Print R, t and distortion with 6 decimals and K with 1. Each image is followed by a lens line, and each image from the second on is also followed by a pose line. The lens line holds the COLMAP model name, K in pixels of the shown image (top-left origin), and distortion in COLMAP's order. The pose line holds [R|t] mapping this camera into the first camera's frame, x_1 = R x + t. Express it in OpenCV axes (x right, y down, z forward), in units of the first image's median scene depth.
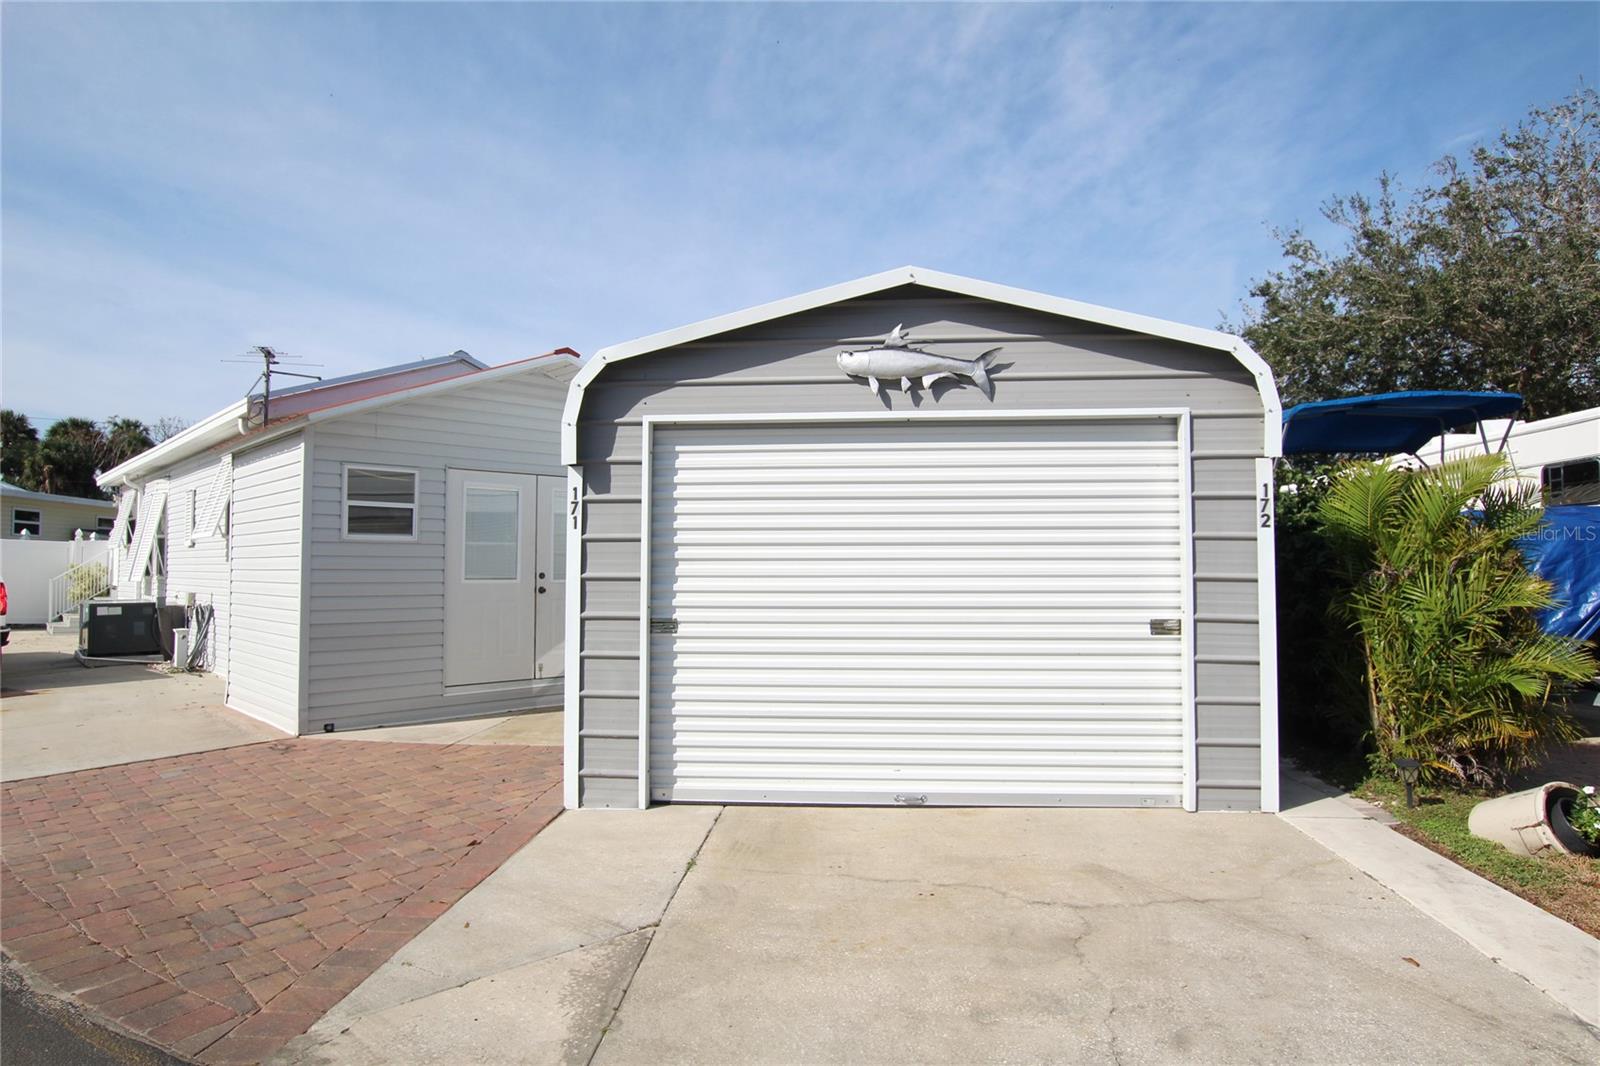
lens RADIAL K [[948.9, 0, 804.9], [0, 948.9, 571.6], [0, 0, 1]] dist [-0.035793, 0.000183]
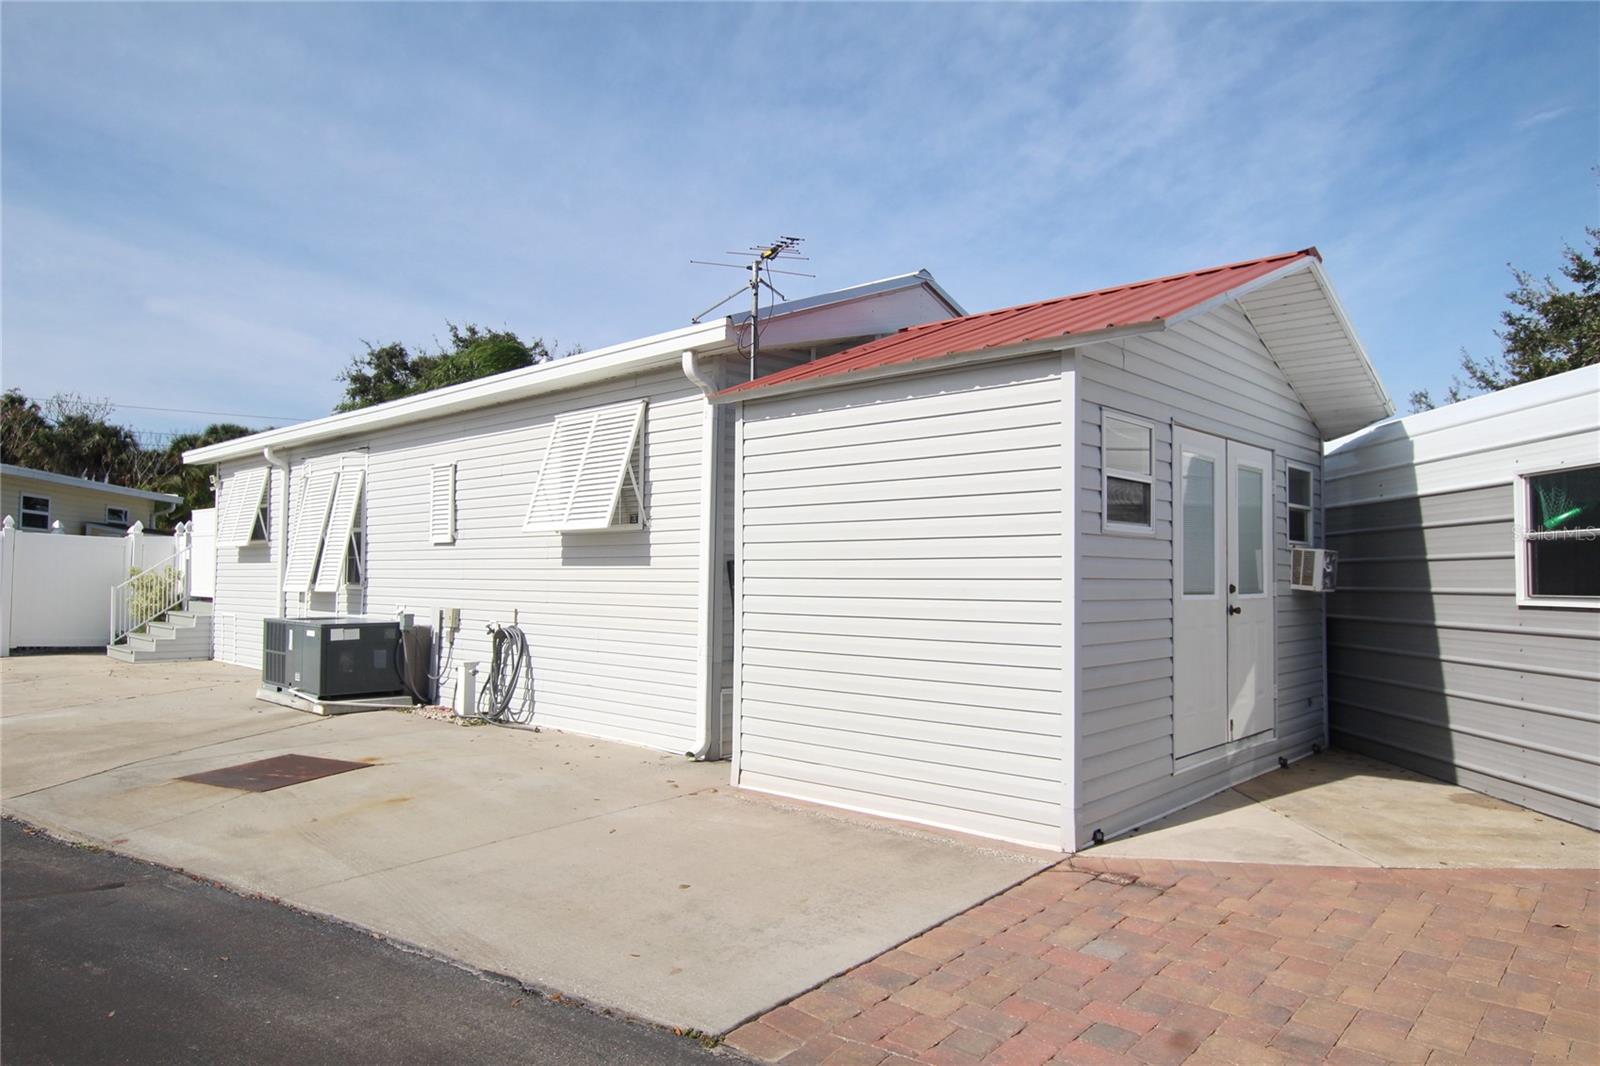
lens RADIAL K [[1018.5, 0, 799.6], [0, 1018.5, 537.0], [0, 0, 1]] dist [-0.006273, 0.001133]
pose [[0.998287, 0.004821, 0.058313, -0.251291], [-0.002548, 0.999236, -0.038997, -0.001123], [-0.058457, 0.038782, 0.997536, 0.121208]]
